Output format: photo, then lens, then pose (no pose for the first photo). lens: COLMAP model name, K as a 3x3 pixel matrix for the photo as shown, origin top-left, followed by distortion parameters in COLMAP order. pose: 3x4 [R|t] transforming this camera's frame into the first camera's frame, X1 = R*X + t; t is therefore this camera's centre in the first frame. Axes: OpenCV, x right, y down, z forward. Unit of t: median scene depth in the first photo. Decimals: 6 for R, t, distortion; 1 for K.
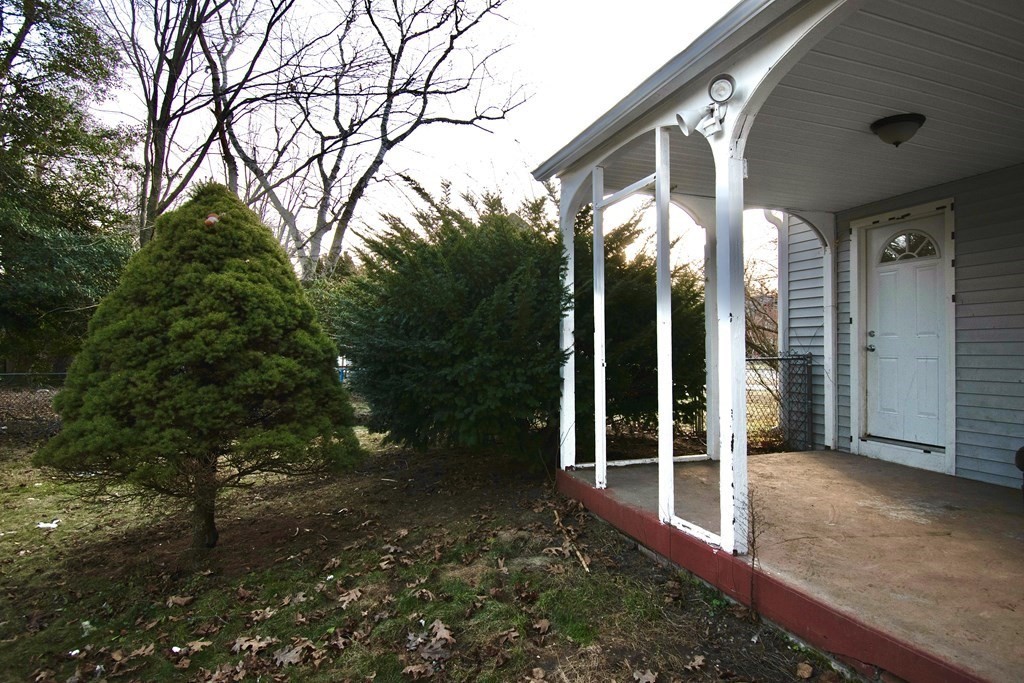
lens RADIAL K [[589.4, 0, 492.7], [0, 589.4, 356.0], [0, 0, 1]] dist [-0.000510, 0.000808]
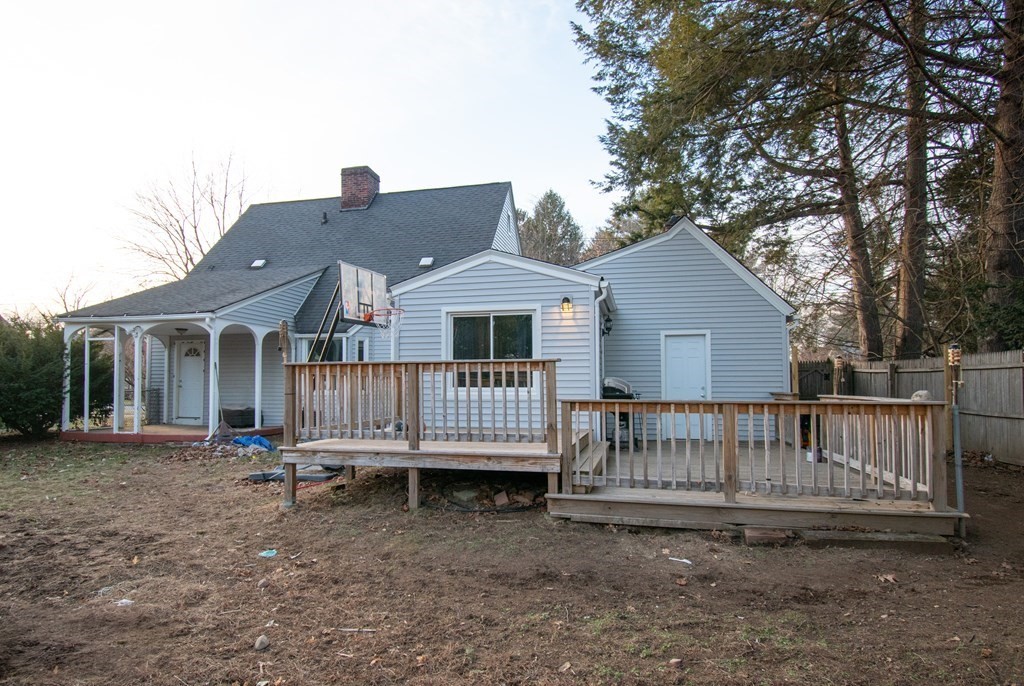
lens RADIAL K [[589.4, 0, 492.7], [0, 589.4, 357.5], [0, 0, 1]] dist [-0.000510, 0.000808]
pose [[0.543565, 0.043316, 0.838248, -0.915944], [-0.002130, 0.998736, -0.050228, -0.010740], [-0.839364, 0.025517, 0.542970, -1.787136]]
